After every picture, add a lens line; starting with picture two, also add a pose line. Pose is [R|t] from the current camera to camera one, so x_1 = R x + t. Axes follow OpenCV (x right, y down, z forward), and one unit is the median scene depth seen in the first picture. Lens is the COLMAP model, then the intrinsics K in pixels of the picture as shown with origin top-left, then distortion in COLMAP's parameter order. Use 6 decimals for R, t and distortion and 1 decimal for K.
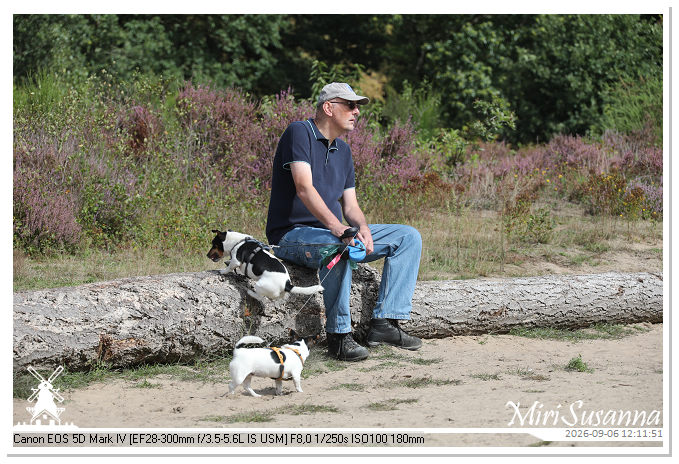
lens RADIAL K [[3594.4, 0, 336.9], [0, 3594.4, 231.8], [0, 0, 1]] dist [-0.388777, 0.000000]
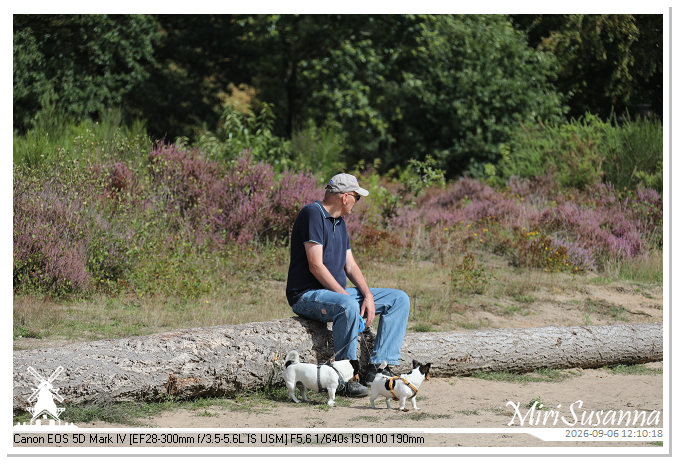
lens RADIAL K [[4339.7, 0, 339.4], [0, 4339.7, 232.3], [0, 0, 1]] dist [-0.466037, 0.000000]
pose [[0.998217, 0.020916, 0.055906, -0.068392], [-0.021085, 0.999775, 0.002445, -0.019938], [-0.055842, -0.003620, 0.998433, -0.405086]]
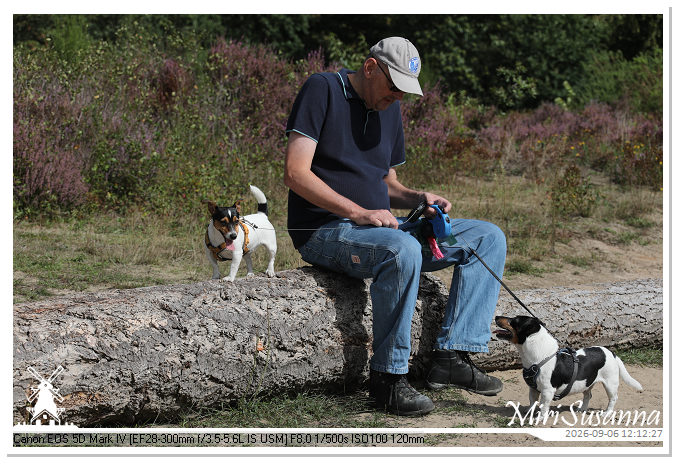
lens RADIAL K [[2124.8, 0, 340.6], [0, 2124.8, 229.7], [0, 0, 1]] dist [0.005906, 0.000000]
pose [[0.999398, 0.034531, 0.003264, -0.009021], [-0.034623, 0.998793, 0.034842, -0.011170], [-0.002057, -0.034934, 0.999388, 0.456781]]
